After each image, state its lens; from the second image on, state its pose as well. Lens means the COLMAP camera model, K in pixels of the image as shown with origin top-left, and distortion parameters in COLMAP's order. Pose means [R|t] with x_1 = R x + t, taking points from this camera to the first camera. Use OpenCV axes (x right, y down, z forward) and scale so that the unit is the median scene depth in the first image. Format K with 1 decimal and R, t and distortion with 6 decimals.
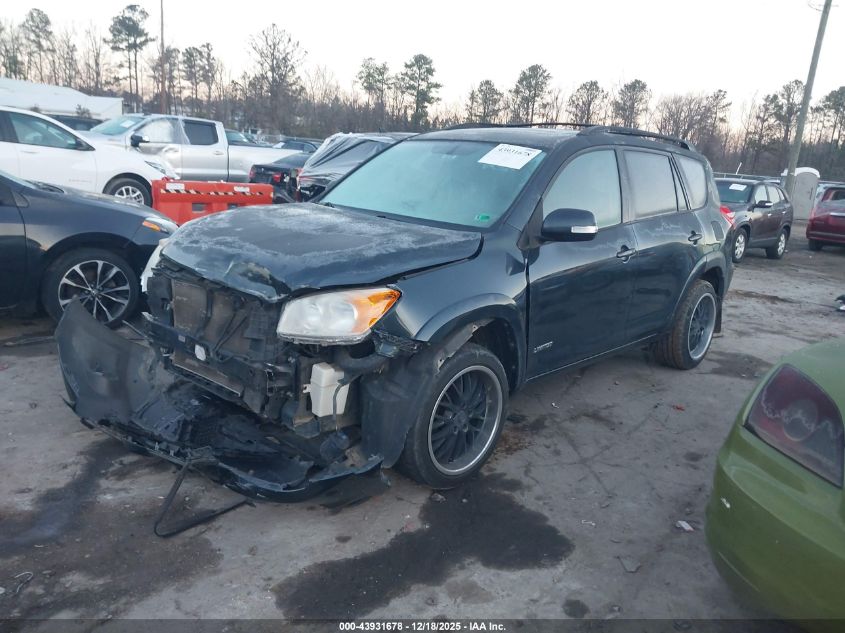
lens RADIAL K [[666.6, 0, 411.9], [0, 666.6, 330.1], [0, 0, 1]] dist [0.013729, 0.000273]
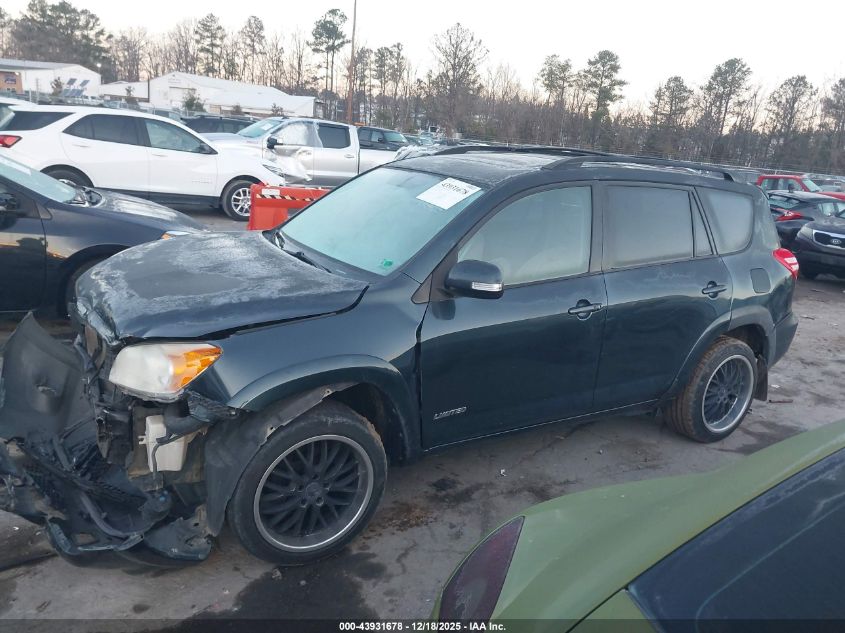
lens RADIAL K [[666.6, 0, 411.9], [0, 666.6, 330.1], [0, 0, 1]] dist [0.013729, 0.000273]
pose [[0.967873, 0.081219, -0.237960, 0.182267], [-0.080529, 0.996672, 0.012635, -0.047521], [0.238194, 0.006934, 0.971193, 0.071257]]
